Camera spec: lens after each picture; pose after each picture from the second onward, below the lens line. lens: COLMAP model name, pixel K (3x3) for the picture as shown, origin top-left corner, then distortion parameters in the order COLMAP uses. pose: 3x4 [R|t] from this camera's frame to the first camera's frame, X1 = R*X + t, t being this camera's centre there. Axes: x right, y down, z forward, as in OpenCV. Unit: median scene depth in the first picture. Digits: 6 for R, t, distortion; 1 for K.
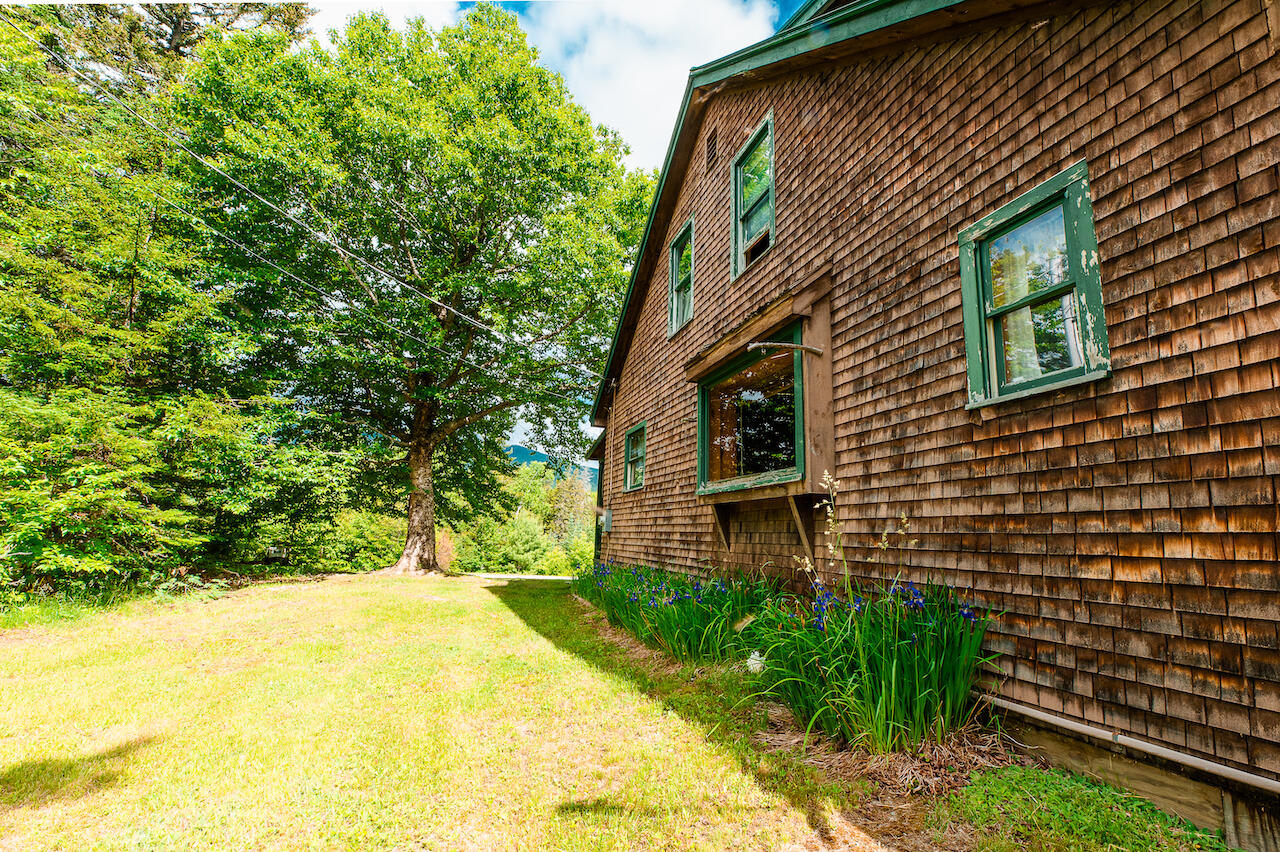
lens RADIAL K [[543.1, 0, 642.9], [0, 543.1, 449.9], [0, 0, 1]] dist [0.004010, -0.005129]
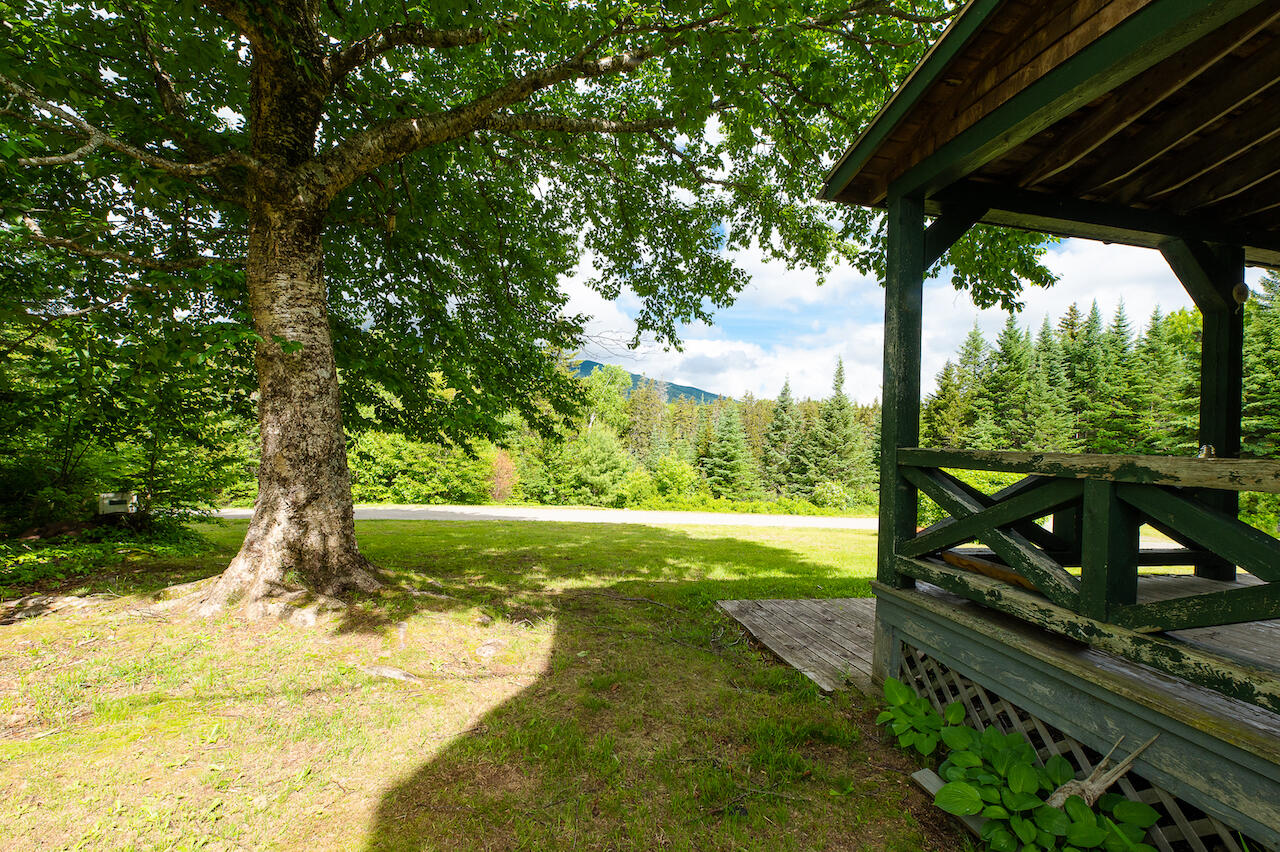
lens RADIAL K [[543.1, 0, 642.9], [0, 543.1, 449.9], [0, 0, 1]] dist [0.004010, -0.005129]
pose [[0.991313, -0.006675, -0.131356, -0.527043], [0.027339, 0.987355, 0.156152, 0.310010], [0.128653, -0.158387, 0.978960, 2.386883]]
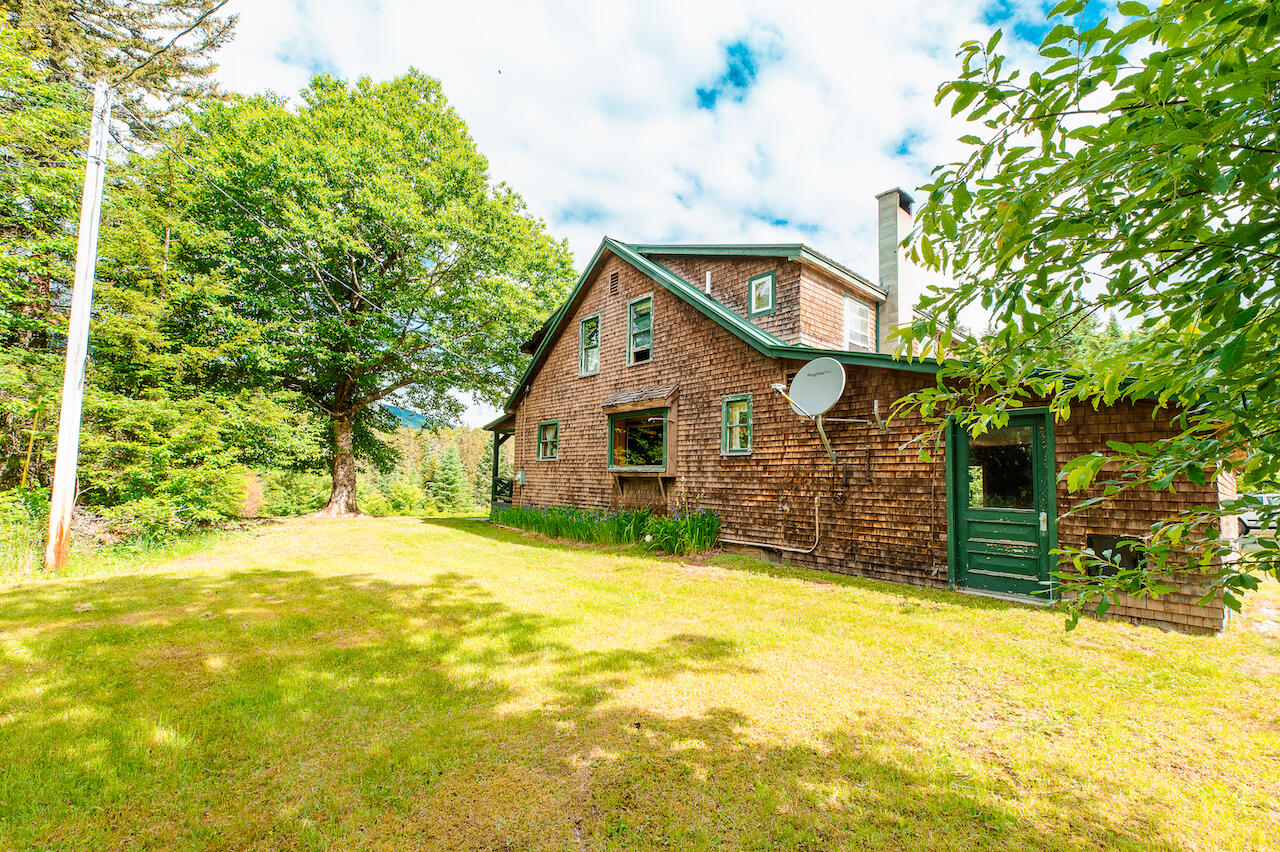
lens RADIAL K [[543.1, 0, 642.9], [0, 543.1, 449.9], [0, 0, 1]] dist [0.004010, -0.005129]
pose [[0.929183, 0.012291, 0.369416, -0.786550], [-0.053669, 0.993342, 0.101942, -0.313686], [-0.365703, -0.114549, 0.923656, -1.390113]]
